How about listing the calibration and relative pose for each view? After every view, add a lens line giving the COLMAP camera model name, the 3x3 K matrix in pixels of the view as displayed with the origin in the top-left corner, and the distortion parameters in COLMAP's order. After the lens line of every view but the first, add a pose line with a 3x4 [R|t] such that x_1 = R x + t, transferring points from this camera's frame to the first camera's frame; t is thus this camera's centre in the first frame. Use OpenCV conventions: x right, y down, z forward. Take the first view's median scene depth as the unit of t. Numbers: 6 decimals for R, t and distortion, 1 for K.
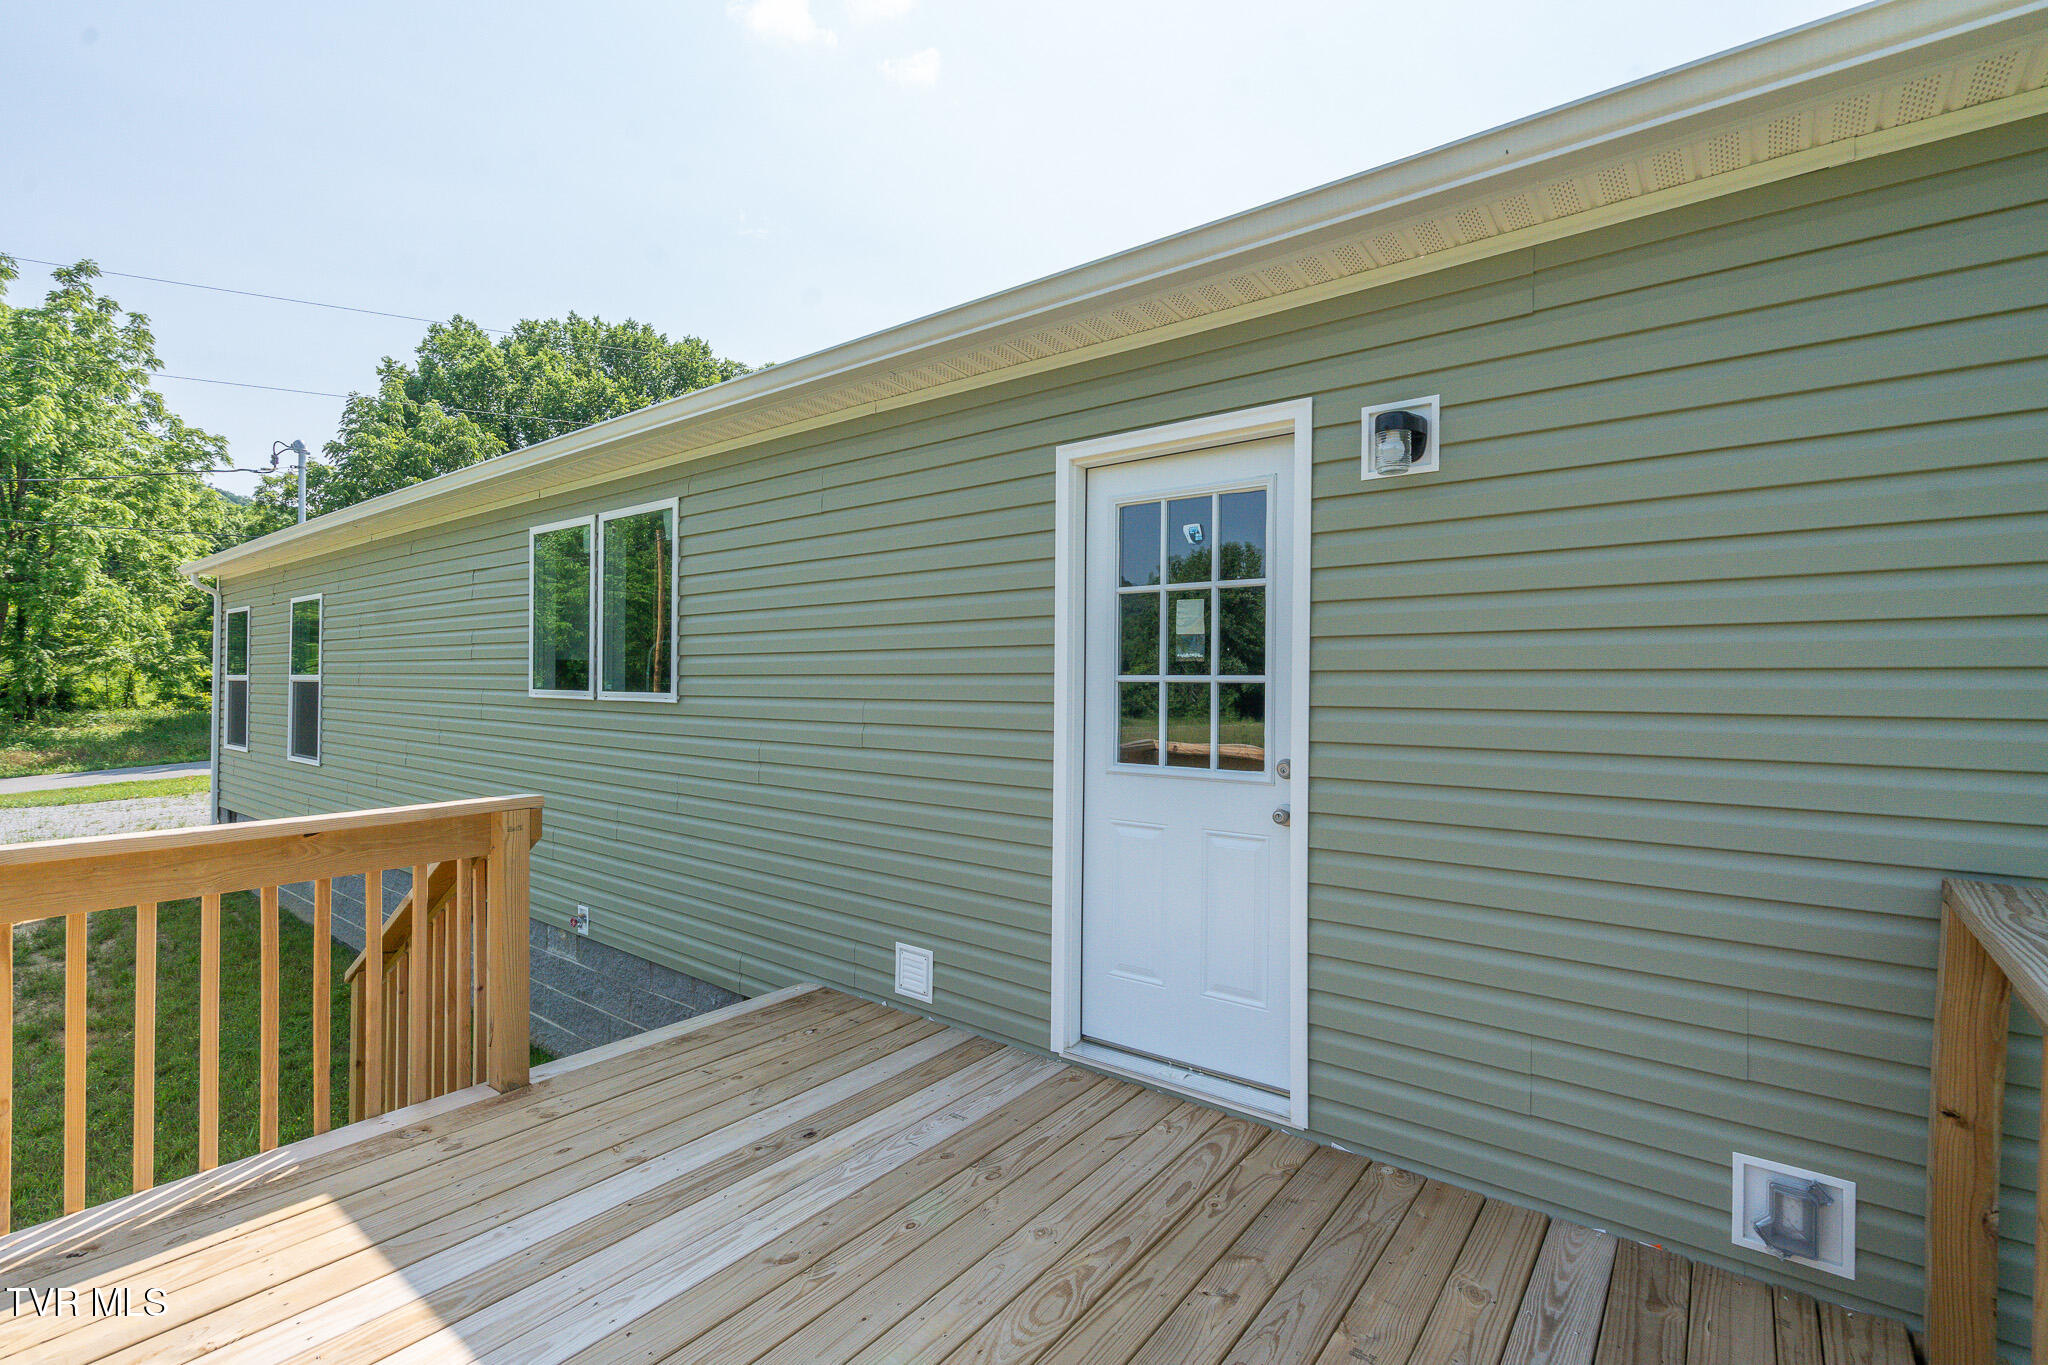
lens RADIAL K [[941.1, 0, 1027.2], [0, 941.1, 661.4], [0, 0, 1]] dist [0.000658, 0.000498]
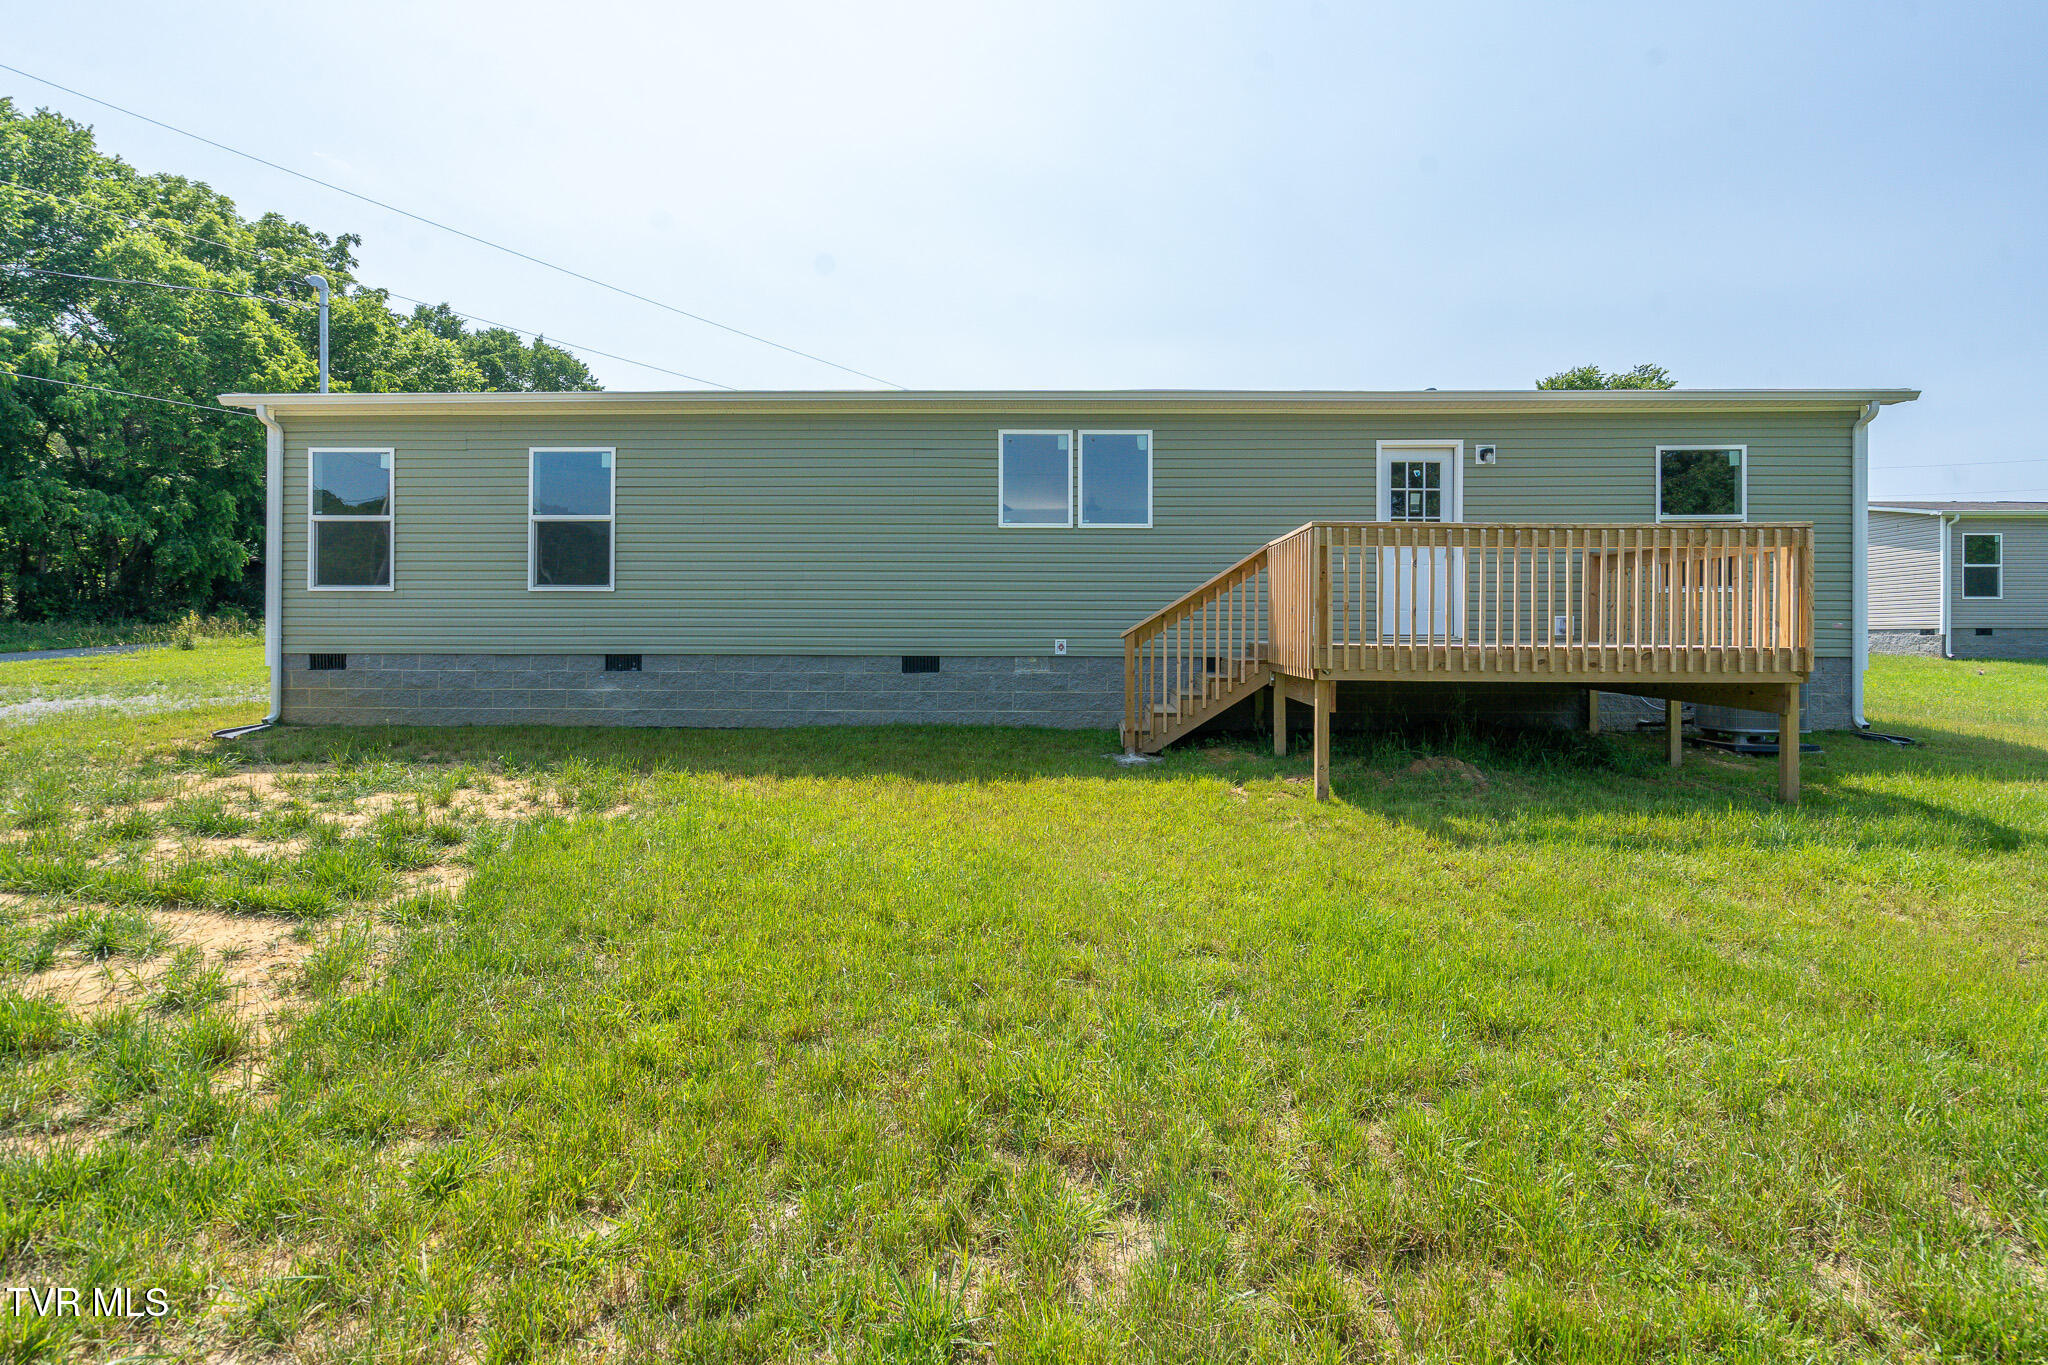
lens RADIAL K [[941.1, 0, 1027.2], [0, 941.1, 661.4], [0, 0, 1]] dist [0.000658, 0.000498]
pose [[0.774998, 0.006637, 0.631929, -2.892466], [-0.007179, 0.999973, -0.001698, 0.524558], [-0.631923, -0.003220, 0.775024, -0.675976]]
